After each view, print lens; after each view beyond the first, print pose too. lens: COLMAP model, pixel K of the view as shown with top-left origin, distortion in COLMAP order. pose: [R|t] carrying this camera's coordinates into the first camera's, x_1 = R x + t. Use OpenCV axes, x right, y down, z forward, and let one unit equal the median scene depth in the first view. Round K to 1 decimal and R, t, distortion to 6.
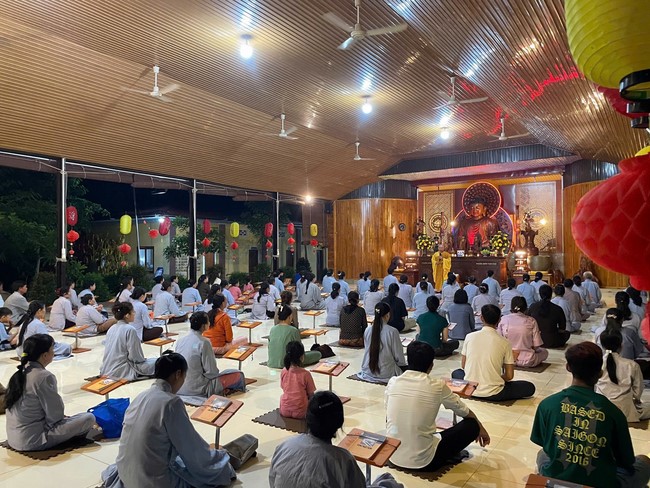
lens RADIAL K [[480.4, 0, 324.2], [0, 480.4, 257.3], [0, 0, 1]] dist [0.086967, -0.159118]
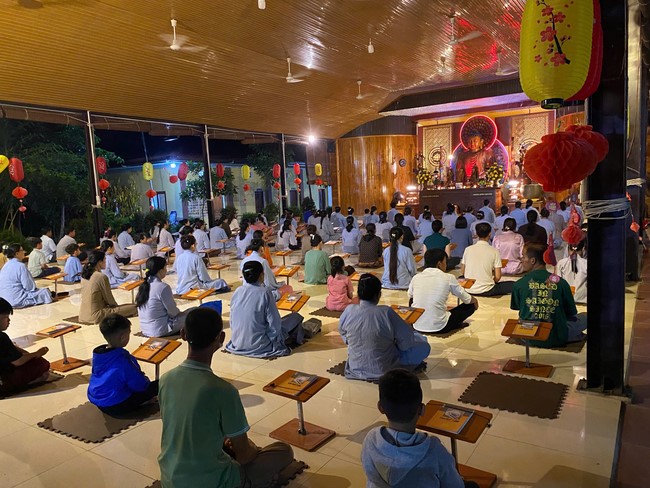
lens RADIAL K [[480.4, 0, 324.2], [0, 480.4, 257.3], [0, 0, 1]] dist [0.086967, -0.159118]
pose [[0.999086, -0.042657, 0.002609, -0.024150], [0.041991, 0.991183, 0.125672, 0.001901], [-0.007947, -0.125447, 0.992068, -0.075933]]
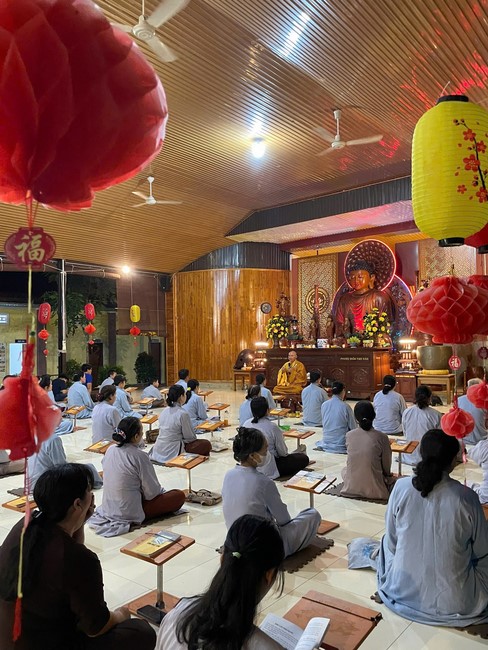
lens RADIAL K [[521.6, 0, 244.0], [0, 521.6, 325.0], [0, 0, 1]] dist [0.011501, -0.002192]
pose [[0.996438, -0.015623, -0.082868, 0.253015], [0.011457, 0.998658, -0.050515, 0.001665], [0.083546, 0.049386, 0.995279, 0.304242]]
